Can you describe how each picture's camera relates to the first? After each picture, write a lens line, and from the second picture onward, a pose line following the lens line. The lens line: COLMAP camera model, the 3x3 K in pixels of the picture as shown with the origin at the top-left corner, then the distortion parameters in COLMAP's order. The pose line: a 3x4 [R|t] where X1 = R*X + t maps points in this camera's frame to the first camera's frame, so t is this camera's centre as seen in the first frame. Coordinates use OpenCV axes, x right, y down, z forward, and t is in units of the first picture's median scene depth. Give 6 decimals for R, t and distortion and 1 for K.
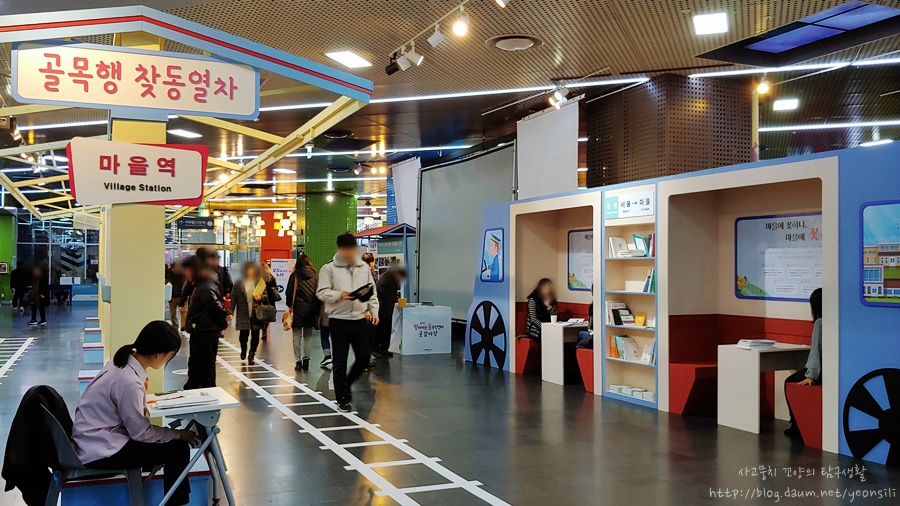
lens RADIAL K [[768.1, 0, 450.0], [0, 768.1, 253.0], [0, 0, 1]] dist [-0.003105, -0.002871]
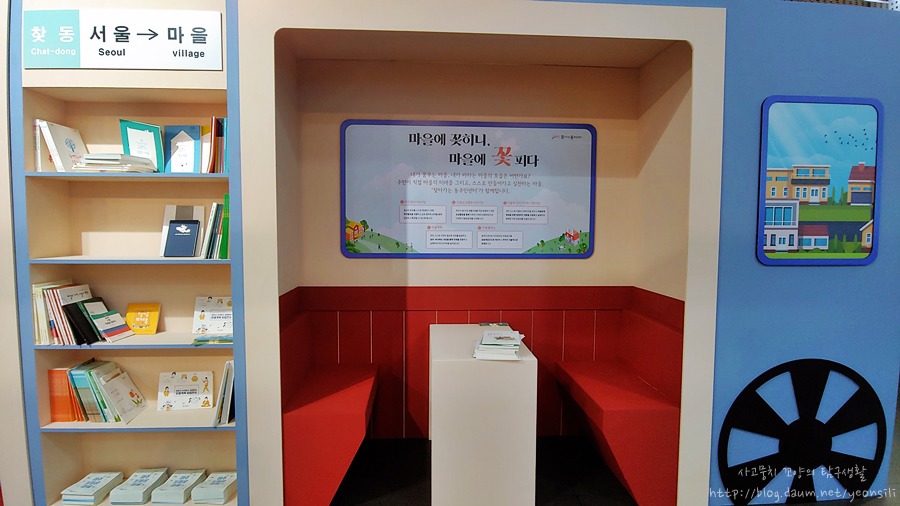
lens RADIAL K [[444.5, 0, 449.6], [0, 444.5, 248.7], [0, 0, 1]] dist [-0.021403, -0.001056]
pose [[0.368791, -0.055377, 0.927861, 0.091017], [-0.023407, 0.997354, 0.068828, 0.027933], [-0.929218, -0.047102, 0.366519, 0.838737]]
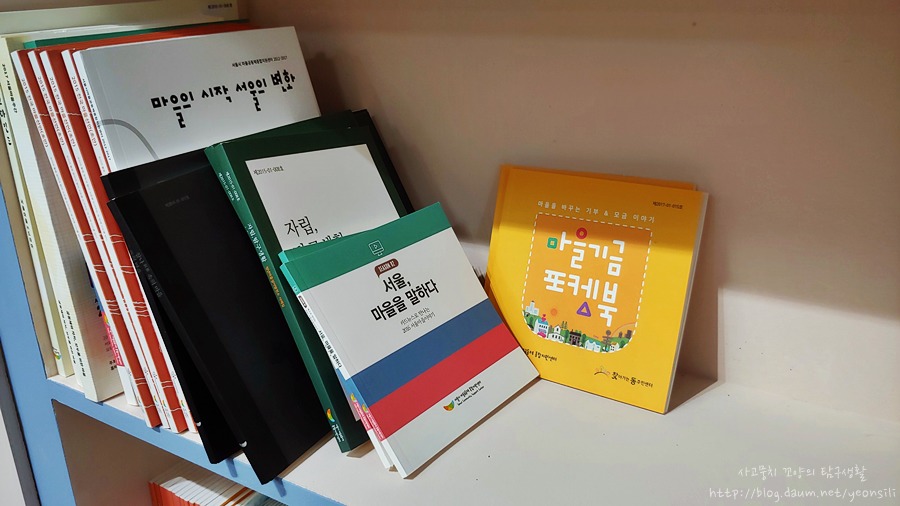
lens RADIAL K [[768.1, 0, 450.0], [0, 768.1, 253.0], [0, 0, 1]] dist [-0.003105, -0.002871]
pose [[0.846599, -0.209949, 0.489072, 0.232191], [0.014743, 0.927807, 0.372770, 0.067073], [-0.532027, -0.308376, 0.788575, 1.073878]]
